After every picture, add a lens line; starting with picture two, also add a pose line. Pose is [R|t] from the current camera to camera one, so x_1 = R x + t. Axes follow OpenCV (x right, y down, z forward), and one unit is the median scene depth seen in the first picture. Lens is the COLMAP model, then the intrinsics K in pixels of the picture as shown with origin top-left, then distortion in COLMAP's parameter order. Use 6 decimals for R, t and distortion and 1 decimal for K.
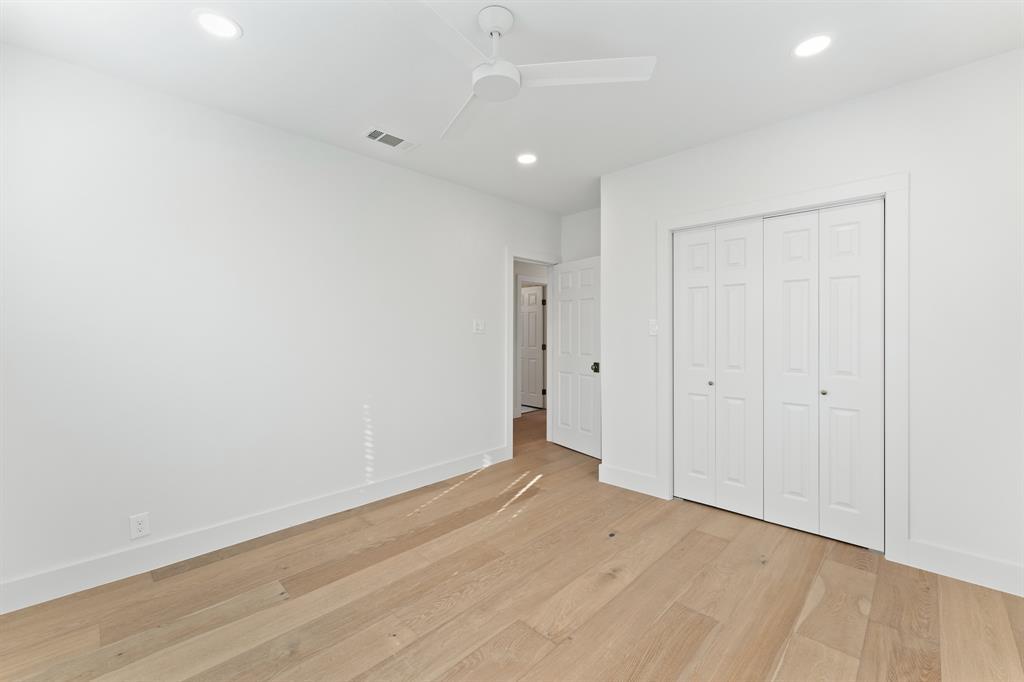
lens RADIAL K [[415.7, 0, 509.2], [0, 415.7, 335.2], [0, 0, 1]] dist [0.001771, 0.000316]
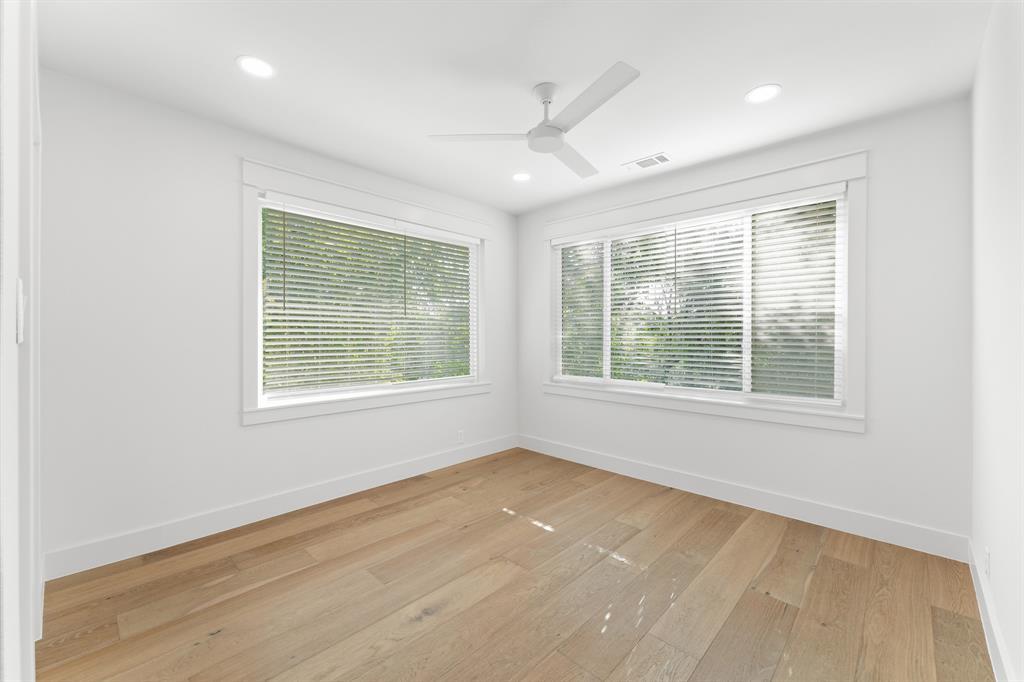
lens RADIAL K [[415.7, 0, 509.2], [0, 415.7, 335.2], [0, 0, 1]] dist [0.001771, 0.000316]
pose [[-0.999839, 0.001073, -0.017889, 0.098172], [0.001024, 0.999996, 0.002736, -0.004113], [0.017892, 0.002718, -0.999836, 2.082319]]
